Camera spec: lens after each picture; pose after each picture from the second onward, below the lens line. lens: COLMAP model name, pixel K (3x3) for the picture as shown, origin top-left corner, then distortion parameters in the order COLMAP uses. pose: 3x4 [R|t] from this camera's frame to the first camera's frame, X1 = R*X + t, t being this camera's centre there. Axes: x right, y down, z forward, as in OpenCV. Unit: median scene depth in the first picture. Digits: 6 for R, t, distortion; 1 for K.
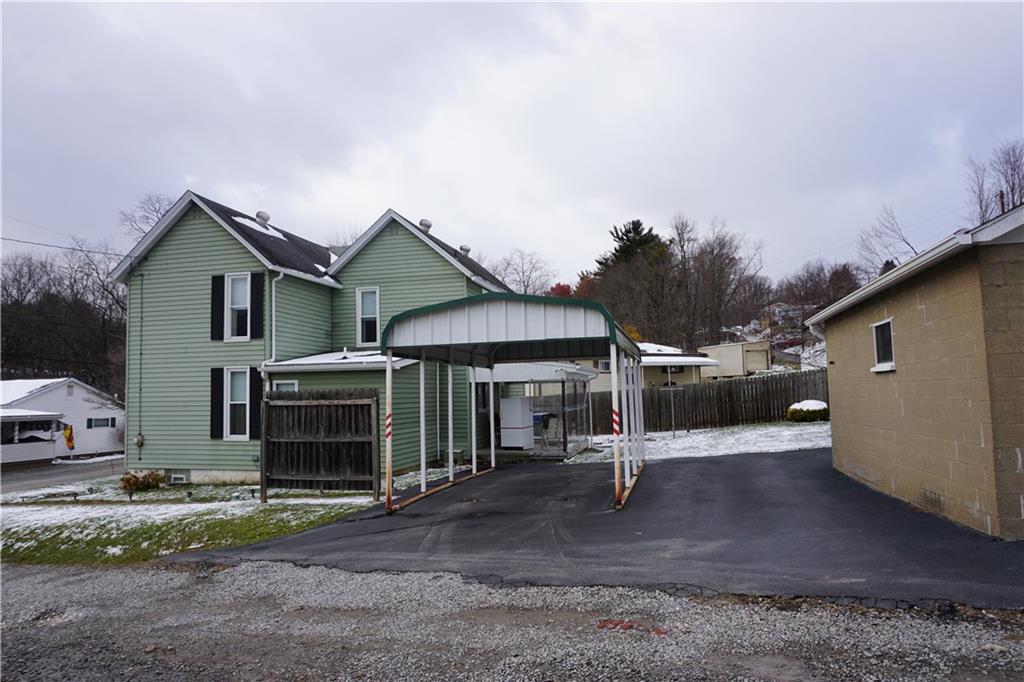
lens RADIAL K [[686.9, 0, 512.0], [0, 686.9, 341.0], [0, 0, 1]] dist [-0.066035, 0.044733]
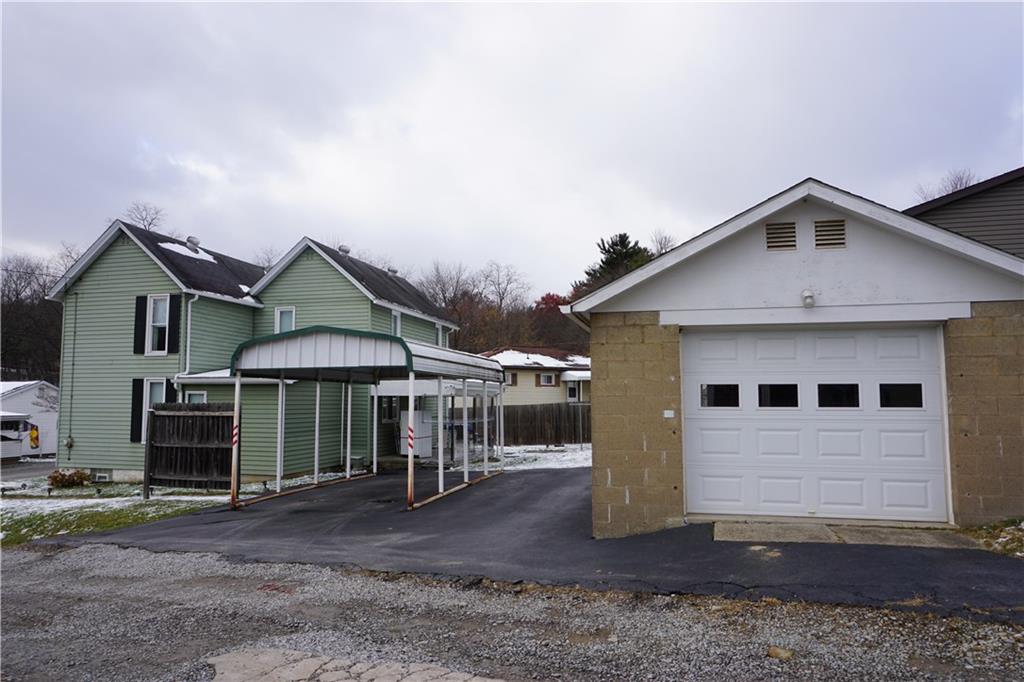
lens RADIAL K [[686.9, 0, 512.0], [0, 686.9, 341.0], [0, 0, 1]] dist [-0.066035, 0.044733]
pose [[0.999807, 0.018576, -0.006365, 0.188356], [-0.018639, 0.999776, -0.010012, -0.022915], [0.006177, 0.010129, 0.999930, -0.110301]]
